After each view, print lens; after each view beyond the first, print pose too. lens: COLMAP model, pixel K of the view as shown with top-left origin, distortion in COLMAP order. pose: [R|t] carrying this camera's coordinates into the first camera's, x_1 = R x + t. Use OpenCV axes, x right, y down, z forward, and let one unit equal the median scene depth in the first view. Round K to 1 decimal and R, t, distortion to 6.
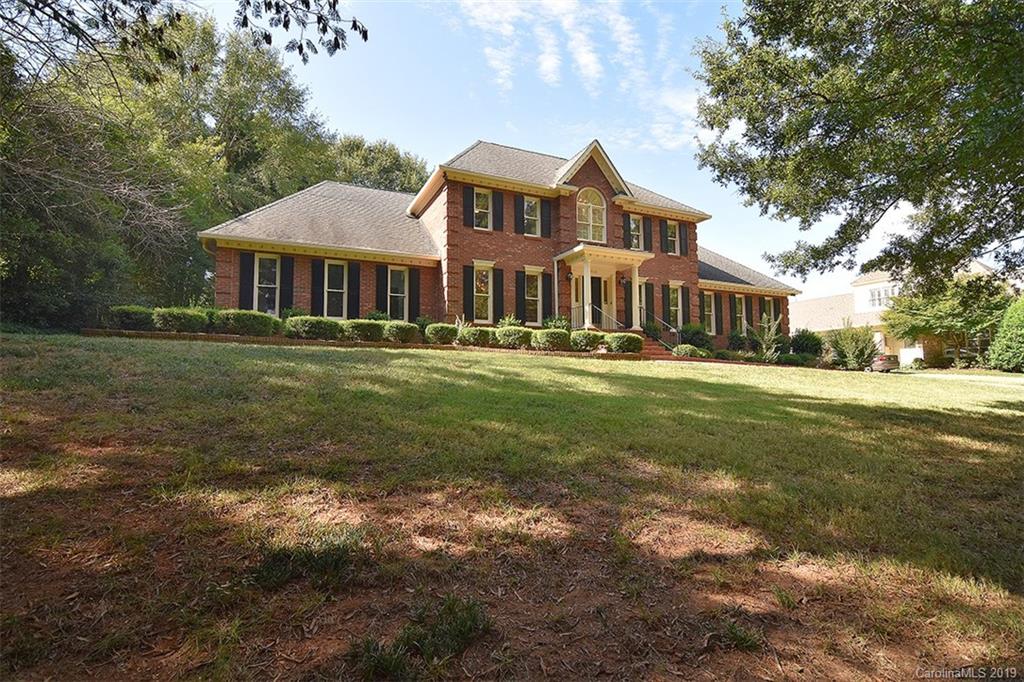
lens RADIAL K [[494.6, 0, 512.8], [0, 494.6, 333.1], [0, 0, 1]] dist [-0.024915, -0.000398]
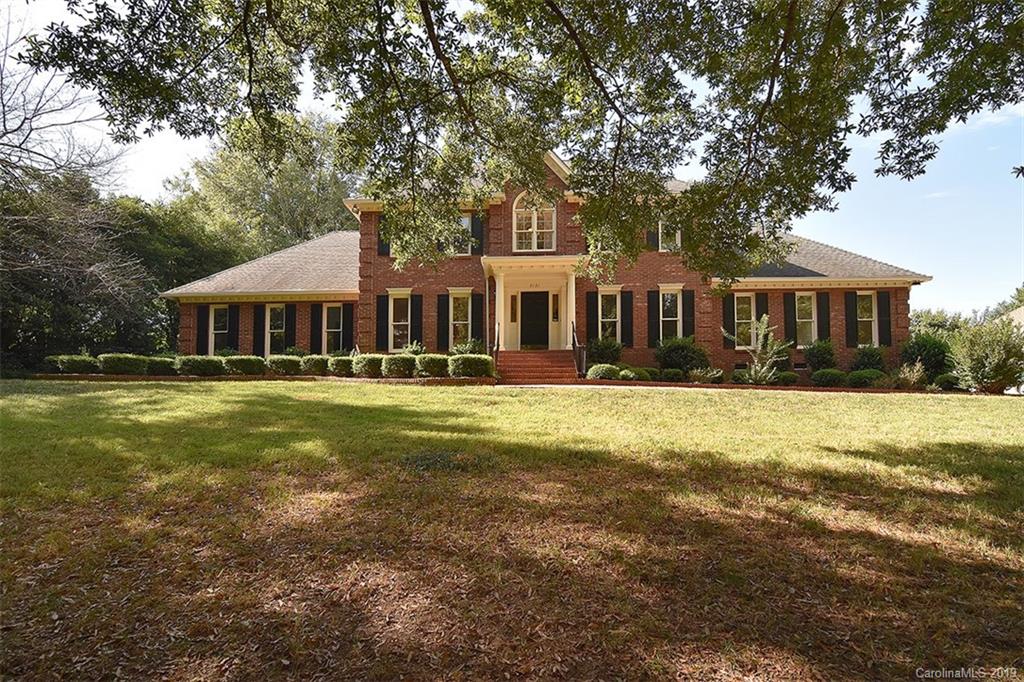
lens RADIAL K [[494.6, 0, 511.7], [0, 494.6, 350.0], [0, 0, 1]] dist [-0.024915, -0.000398]
pose [[0.896656, -0.060148, -0.438624, 0.543360], [0.047177, 0.998068, -0.040422, 0.024210], [0.440208, 0.015551, 0.897761, 0.217968]]
